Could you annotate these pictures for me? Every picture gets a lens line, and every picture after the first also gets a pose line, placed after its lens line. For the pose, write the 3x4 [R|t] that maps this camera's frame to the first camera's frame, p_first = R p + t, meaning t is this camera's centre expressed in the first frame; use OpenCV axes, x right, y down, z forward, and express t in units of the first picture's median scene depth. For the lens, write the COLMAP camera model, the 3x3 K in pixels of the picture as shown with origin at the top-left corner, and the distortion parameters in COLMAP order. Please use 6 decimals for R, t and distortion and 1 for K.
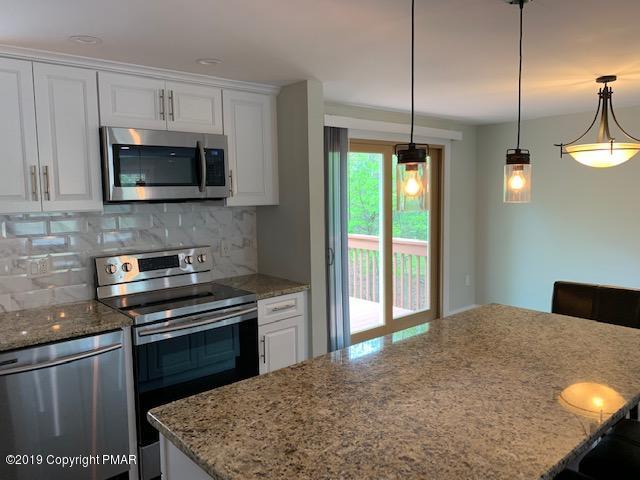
lens RADIAL K [[504.1, 0, 317.4], [0, 504.1, 239.7], [0, 0, 1]] dist [0.002336, -0.008420]
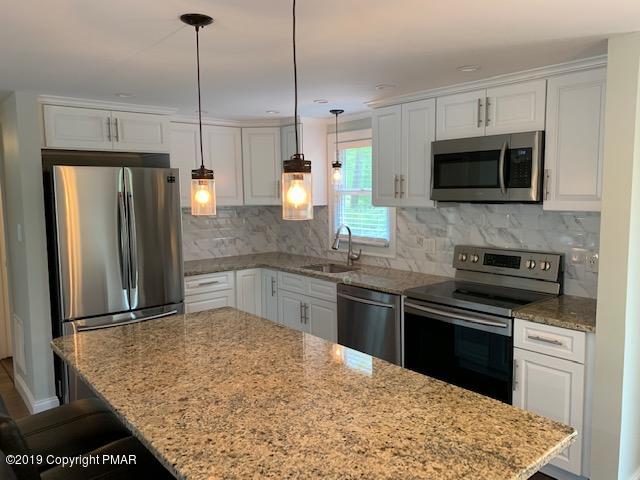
lens RADIAL K [[504.1, 0, 317.4], [0, 504.1, 239.7], [0, 0, 1]] dist [0.002336, -0.008420]
pose [[-0.041332, 0.115029, -0.992502, 1.145405], [-0.092022, 0.988691, 0.118419, -0.133928], [0.994899, 0.096226, -0.030280, 1.010542]]
